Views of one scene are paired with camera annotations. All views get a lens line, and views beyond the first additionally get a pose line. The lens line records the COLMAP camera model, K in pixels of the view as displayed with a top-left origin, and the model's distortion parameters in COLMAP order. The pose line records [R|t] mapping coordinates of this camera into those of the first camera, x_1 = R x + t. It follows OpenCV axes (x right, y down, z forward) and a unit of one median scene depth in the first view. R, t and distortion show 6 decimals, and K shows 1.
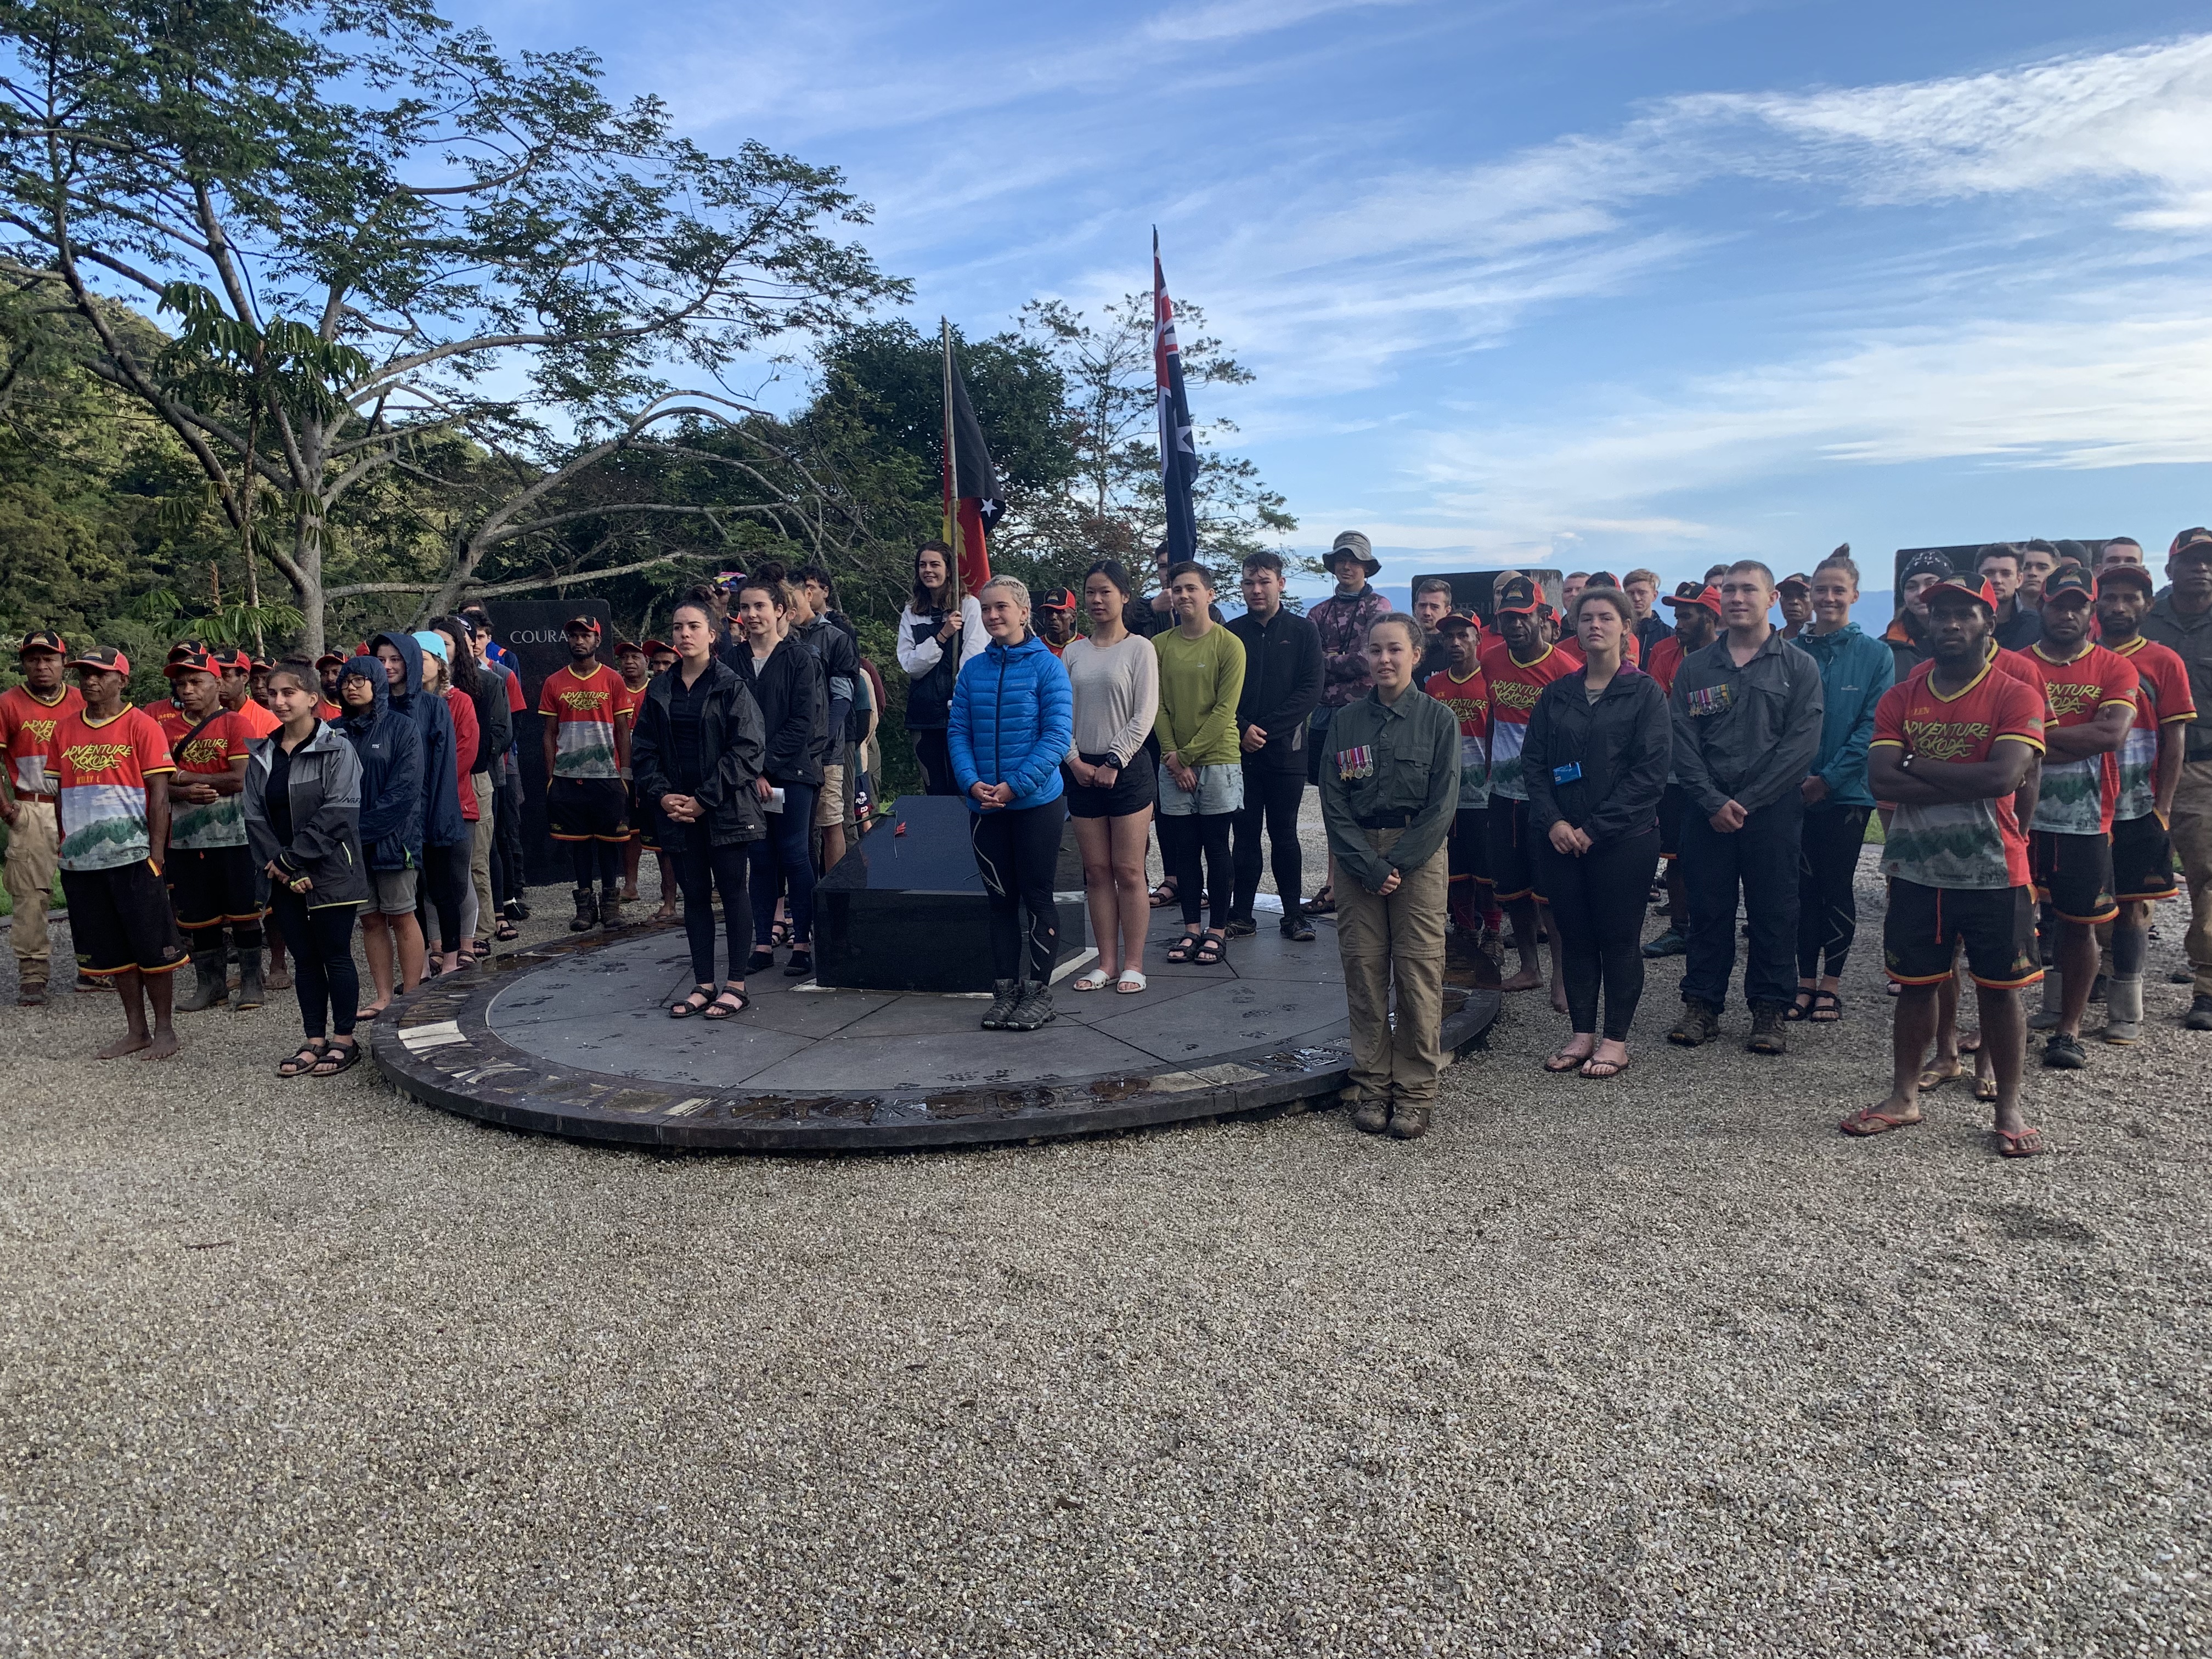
lens RADIAL K [[1771.5, 0, 1109.3], [0, 1771.5, 755.7], [0, 0, 1]] dist [0.008411, 0.006438]
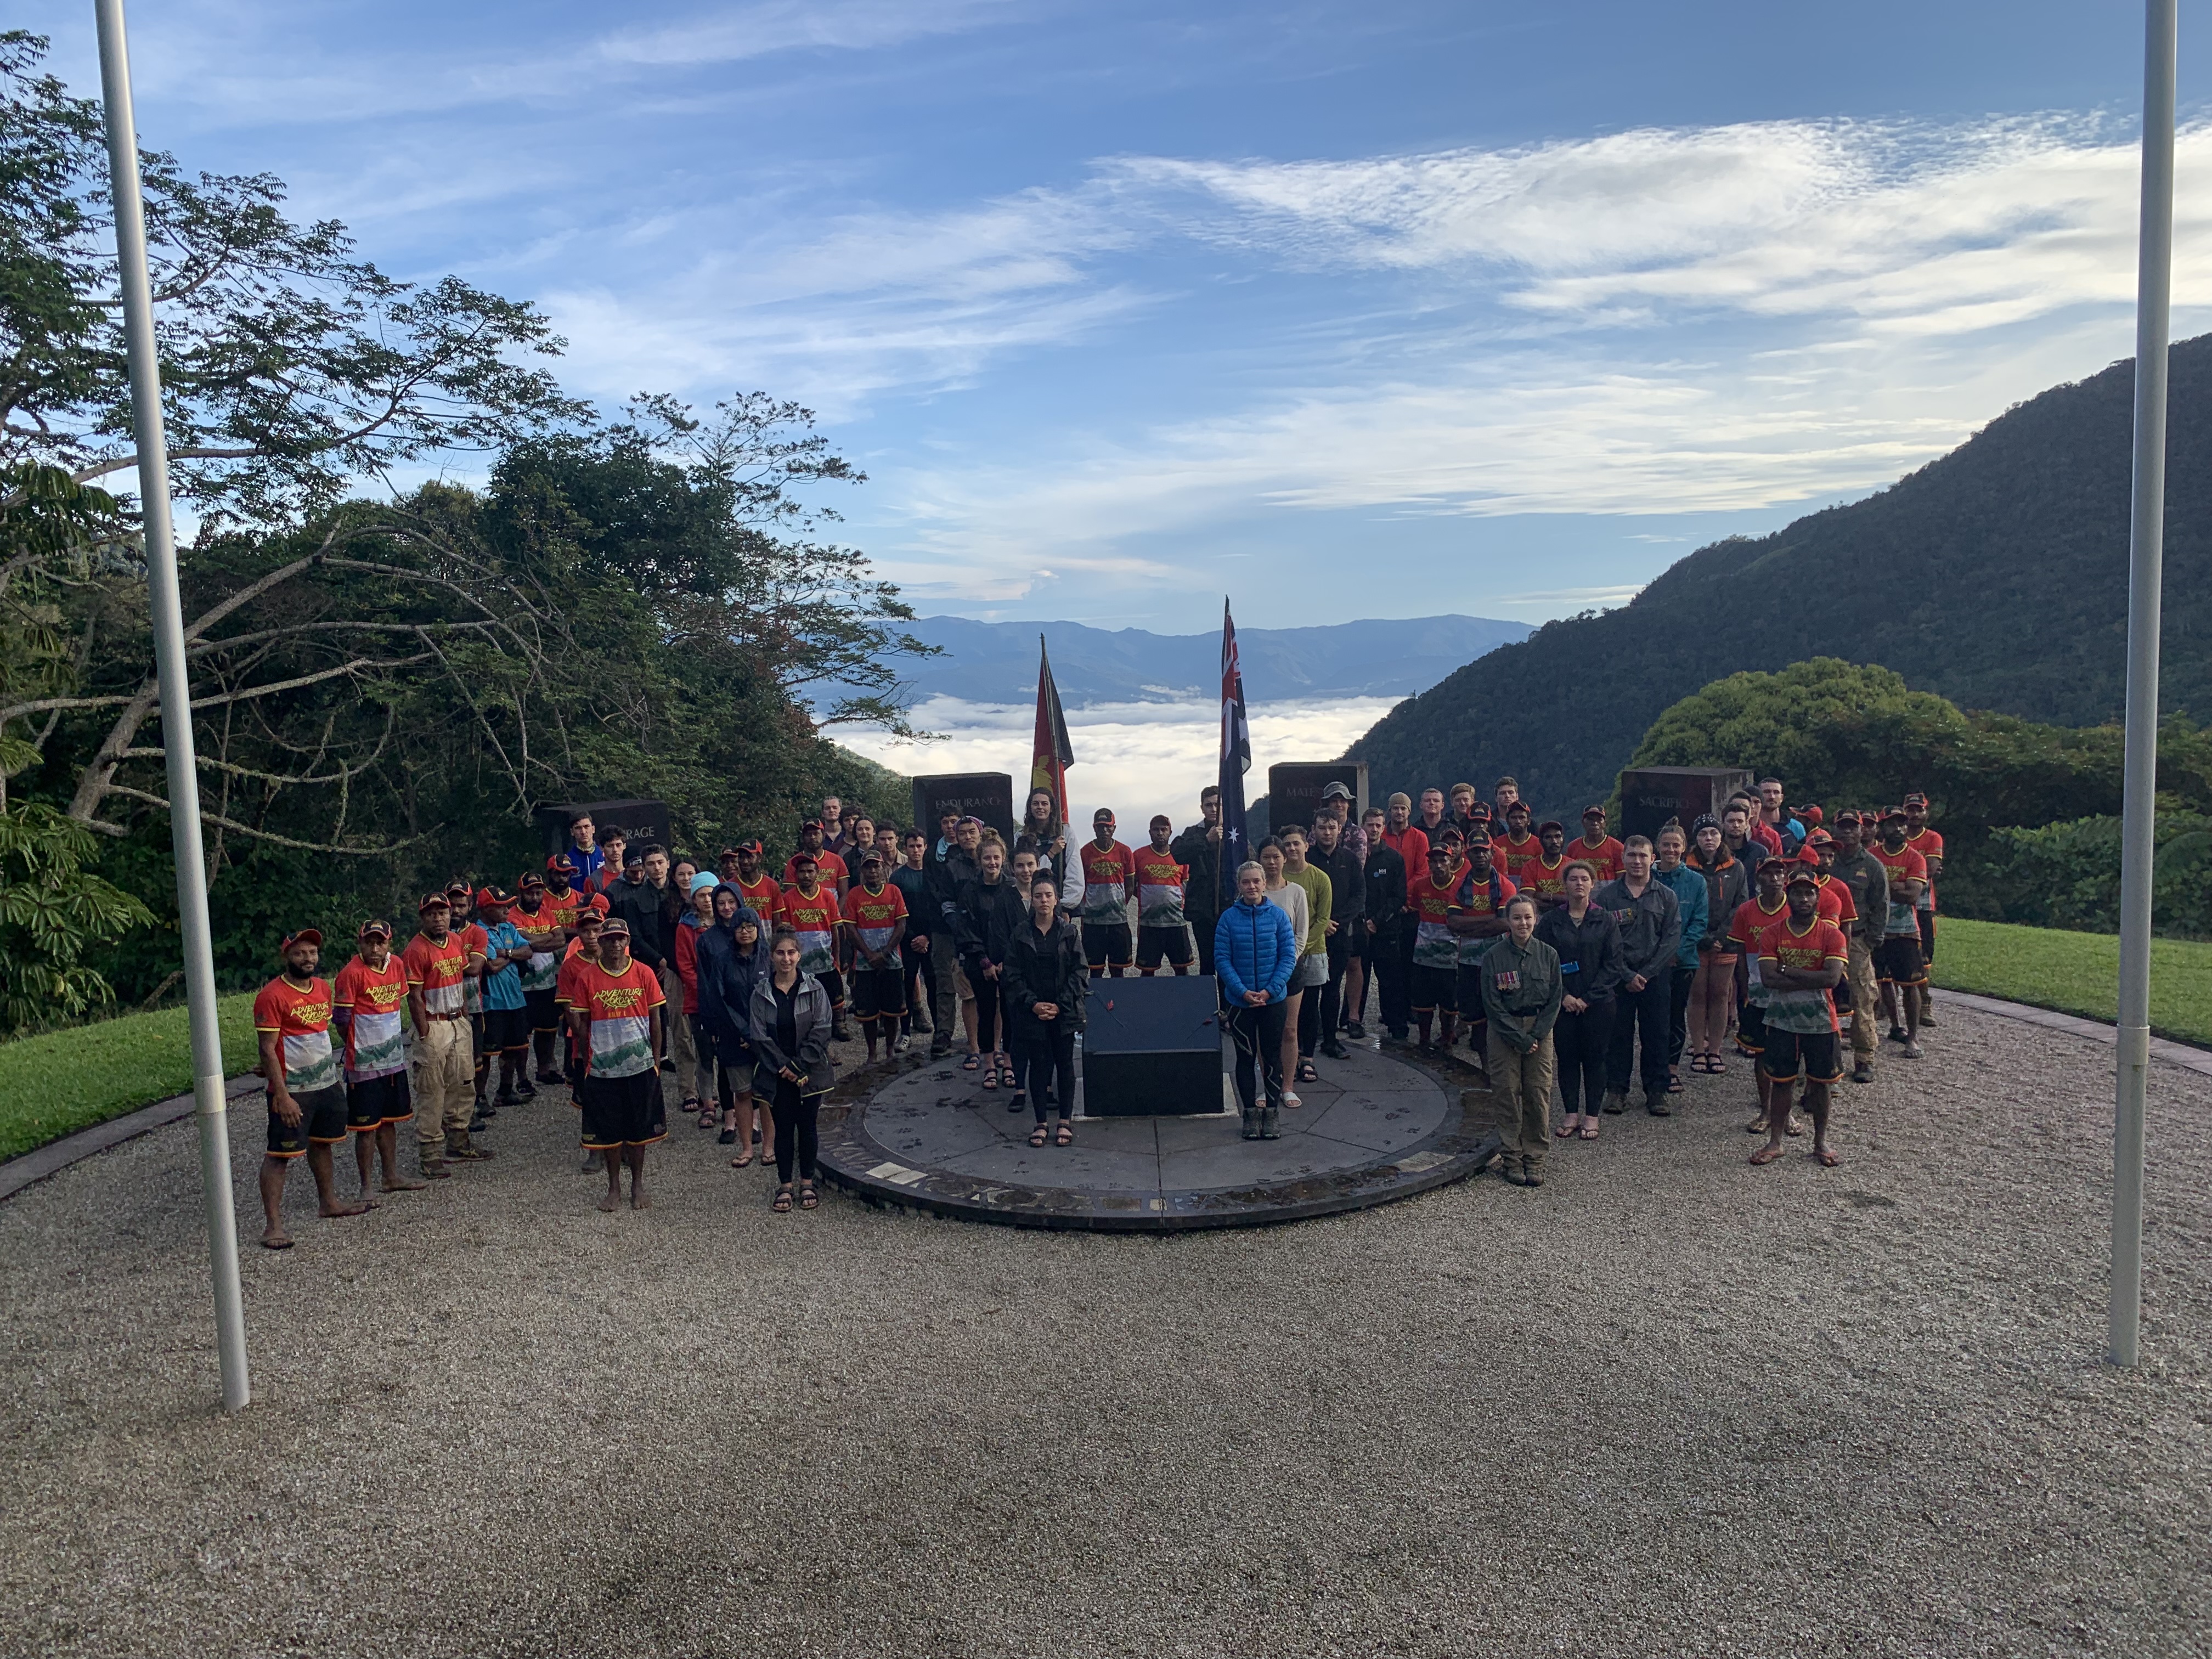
lens RADIAL K [[1740.3, 0, 1106.0], [0, 1740.3, 829.5], [0, 0, 1]] dist [-0.028975, 0.007638]
pose [[0.959839, -0.032477, 0.278664, -0.118963], [0.026317, 0.999320, 0.025820, -0.033074], [-0.279313, -0.017450, 0.960042, -0.092859]]
